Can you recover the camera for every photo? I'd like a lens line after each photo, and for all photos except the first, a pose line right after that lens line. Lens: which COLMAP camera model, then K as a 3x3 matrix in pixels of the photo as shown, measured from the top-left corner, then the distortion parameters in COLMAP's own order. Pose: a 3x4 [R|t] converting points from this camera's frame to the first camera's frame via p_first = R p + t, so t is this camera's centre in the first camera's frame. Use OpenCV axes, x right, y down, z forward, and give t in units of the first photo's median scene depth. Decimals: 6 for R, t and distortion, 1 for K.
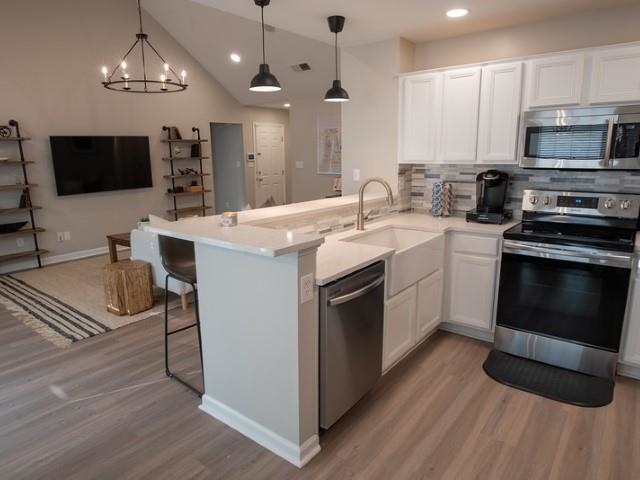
lens RADIAL K [[411.3, 0, 317.4], [0, 411.3, 241.1], [0, 0, 1]] dist [-0.041963, 0.018367]
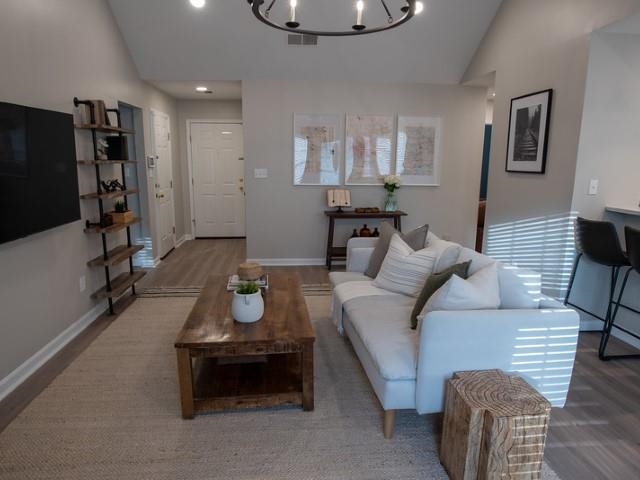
lens RADIAL K [[411.3, 0, 317.4], [0, 411.3, 241.1], [0, 0, 1]] dist [-0.041963, 0.018367]
pose [[0.732925, -0.112988, 0.670861, -0.881628], [0.125211, 0.991670, 0.030225, -0.145069], [-0.668687, 0.061846, 0.740967, 0.764019]]
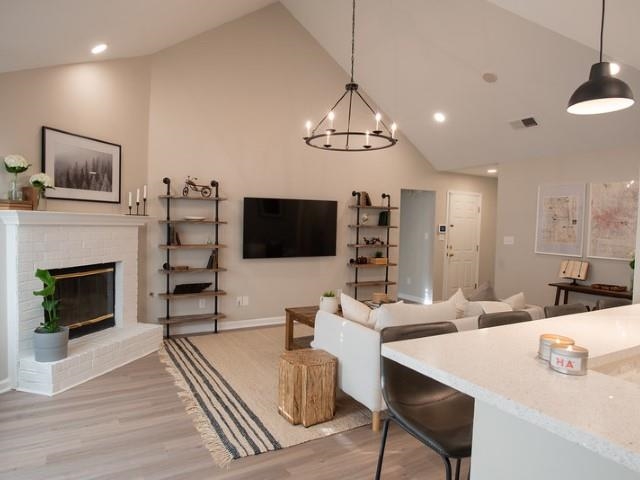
lens RADIAL K [[411.3, 0, 317.4], [0, 411.3, 241.1], [0, 0, 1]] dist [-0.041963, 0.018367]
pose [[0.924321, 0.053859, -0.377795, -0.165176], [-0.117583, 0.982020, -0.147685, -0.042620], [0.363048, 0.180931, 0.914035, 0.247485]]
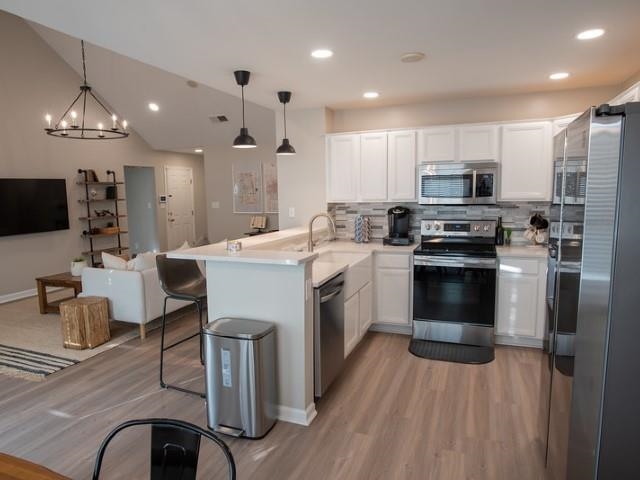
lens RADIAL K [[411.3, 0, 317.4], [0, 411.3, 241.1], [0, 0, 1]] dist [-0.041963, 0.018367]
pose [[0.958419, -0.036743, 0.282988, -0.179033], [0.063807, 0.994161, -0.087021, 0.034005], [-0.278138, 0.101460, 0.955168, -0.173928]]
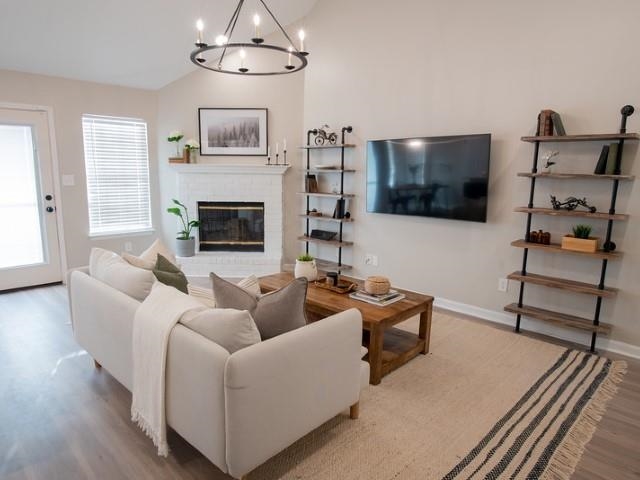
lens RADIAL K [[411.3, 0, 317.4], [0, 411.3, 241.1], [0, 0, 1]] dist [-0.041963, 0.018367]
pose [[-0.128082, 0.184363, -0.974477, 0.306547], [-0.218230, 0.953248, 0.209030, -0.295439], [0.967456, 0.239433, -0.081860, 1.392921]]
